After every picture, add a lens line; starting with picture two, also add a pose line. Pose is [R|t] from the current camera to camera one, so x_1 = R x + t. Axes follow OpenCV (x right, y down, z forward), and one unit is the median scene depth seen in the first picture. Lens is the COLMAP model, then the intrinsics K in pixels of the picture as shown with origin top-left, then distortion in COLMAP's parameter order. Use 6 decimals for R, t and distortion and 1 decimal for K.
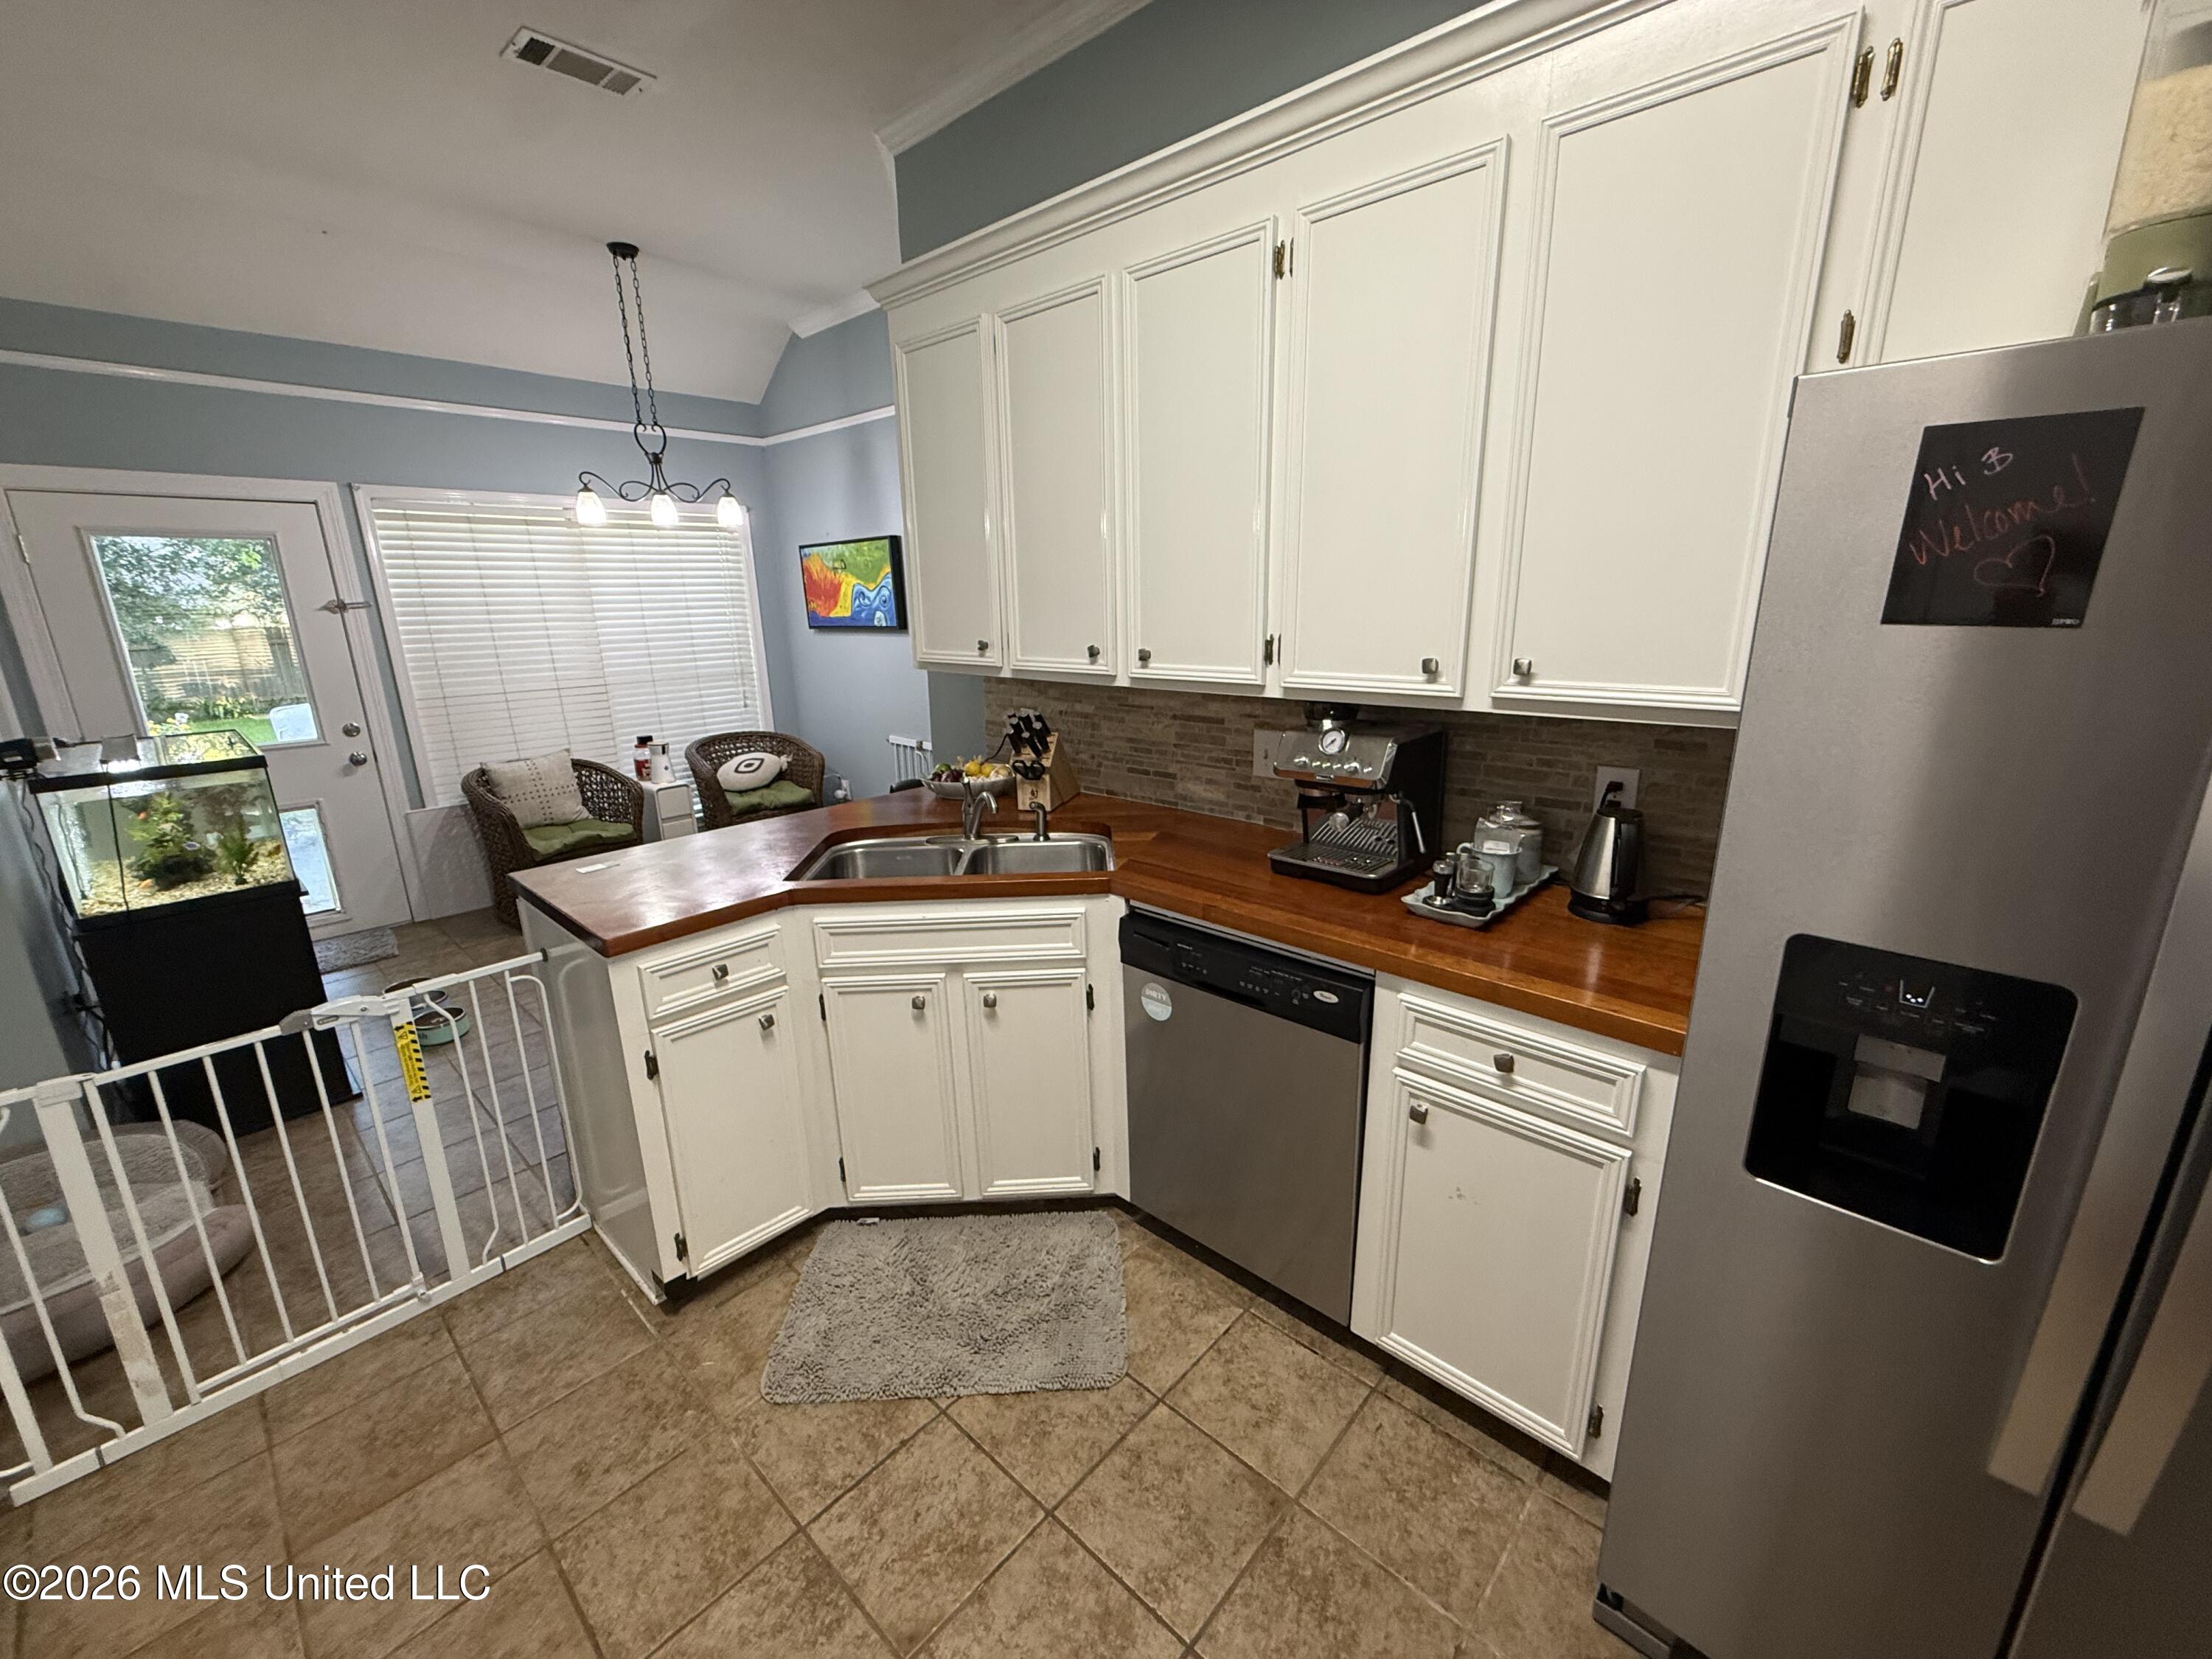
lens RADIAL K [[885.5, 0, 1101.6], [0, 885.5, 829.0], [0, 0, 1]] dist [0.000118, 0.000259]
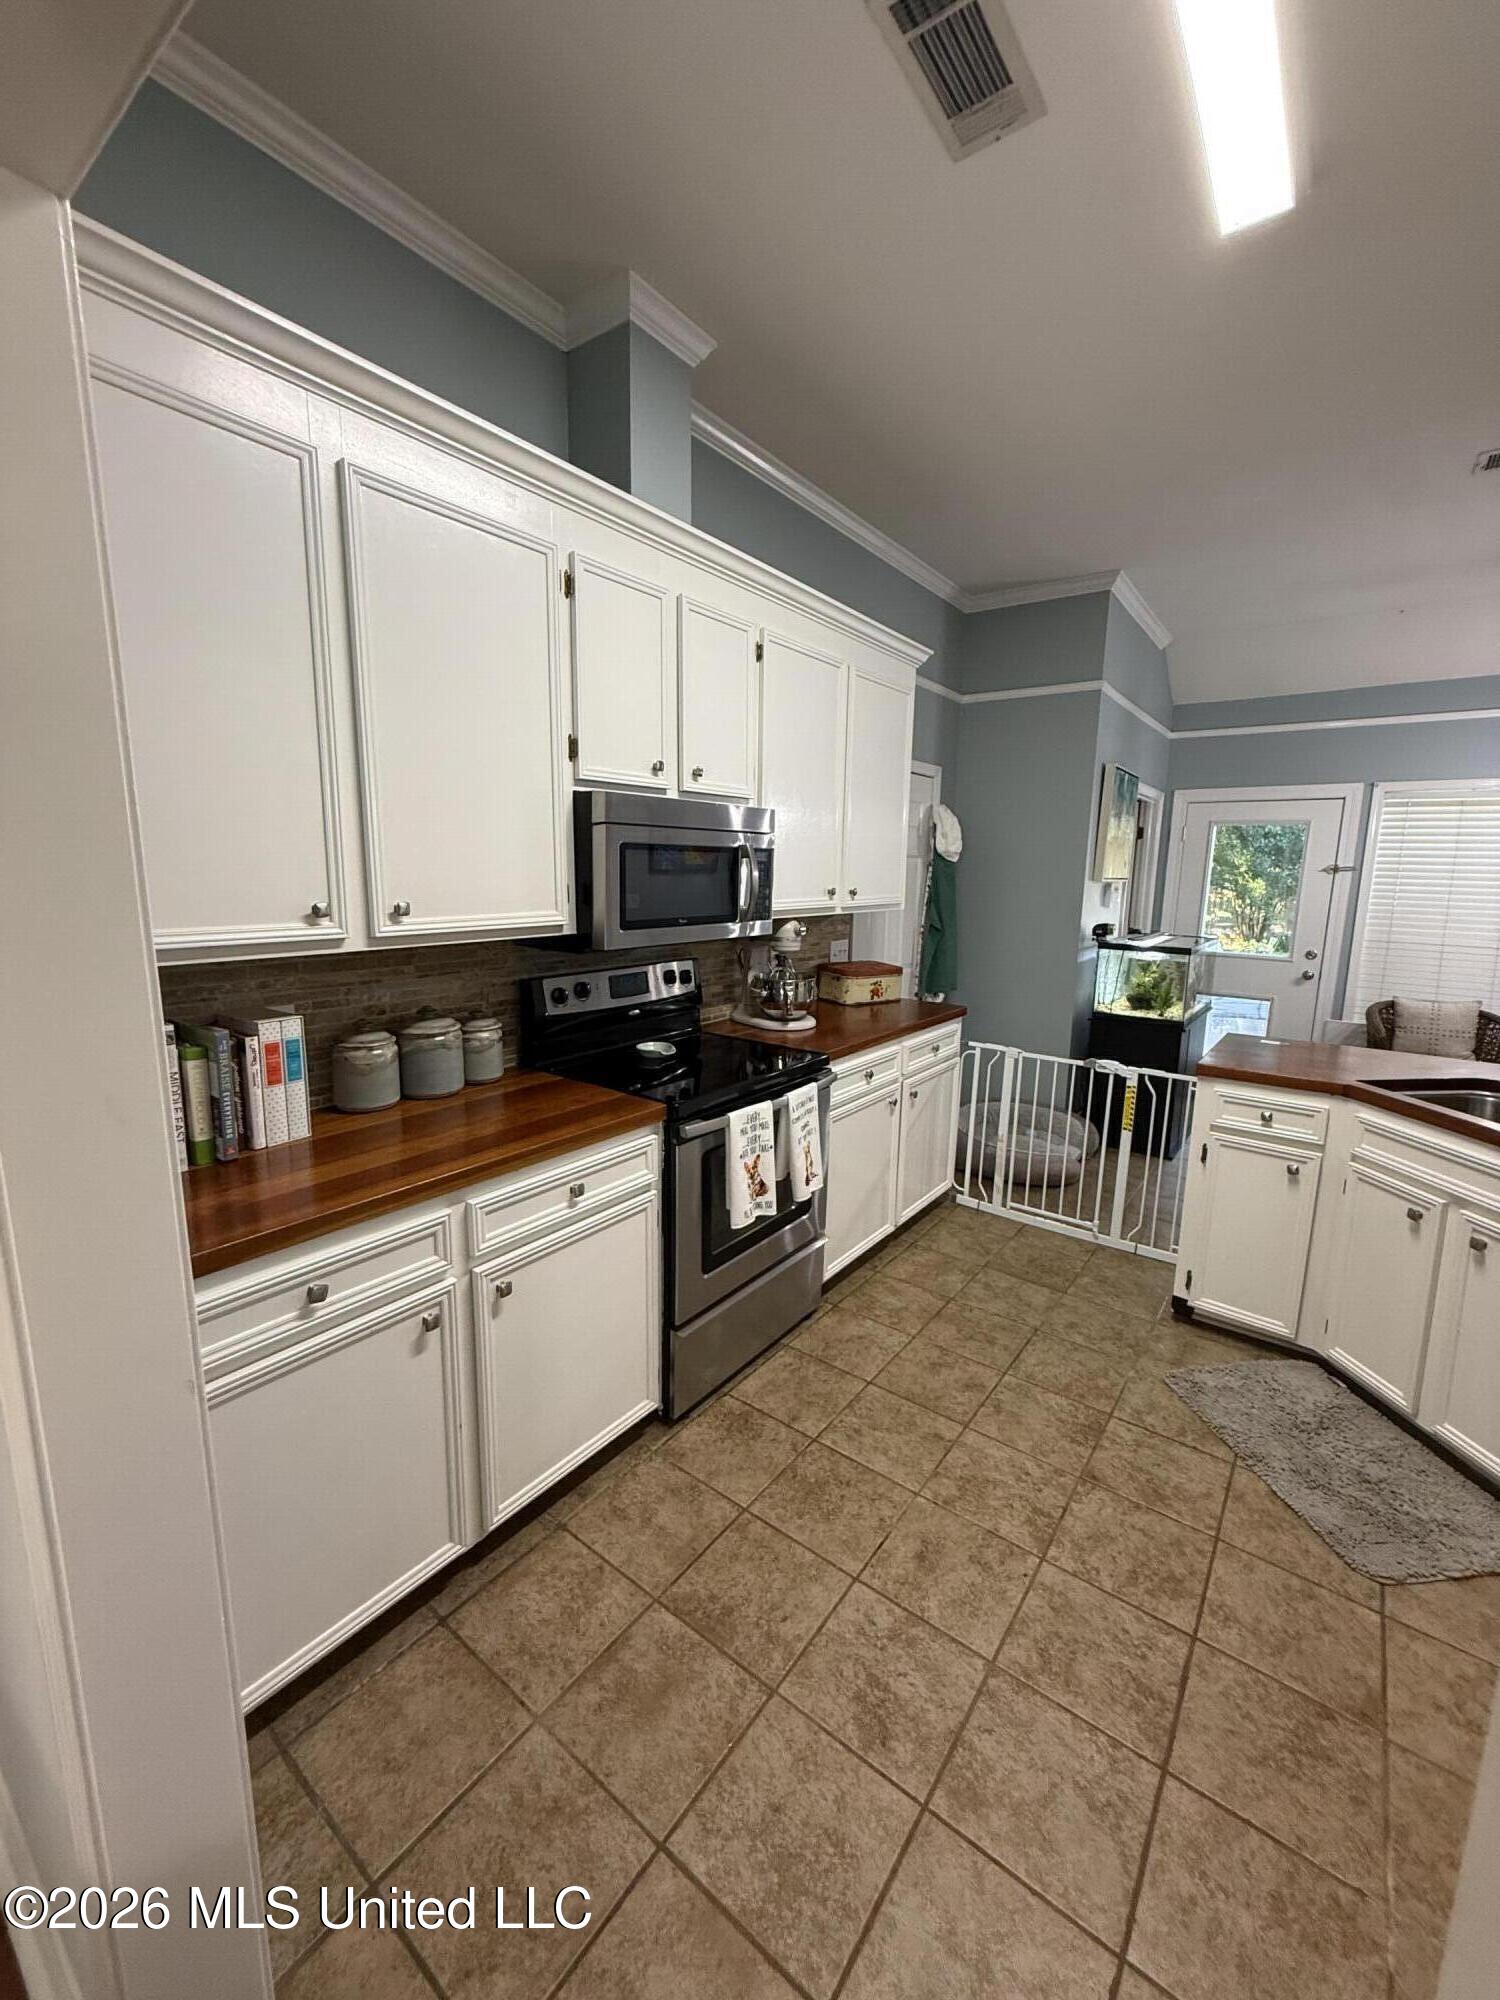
lens RADIAL K [[800.6, 0, 751.2], [0, 800.6, 995.8], [0, 0, 1]] dist [0.000118, 0.000259]
pose [[0.094430, 0.183060, -0.978556, 0.396678], [-0.276264, 0.949161, 0.150902, 0.005073], [0.956431, 0.256090, 0.140202, -0.019943]]
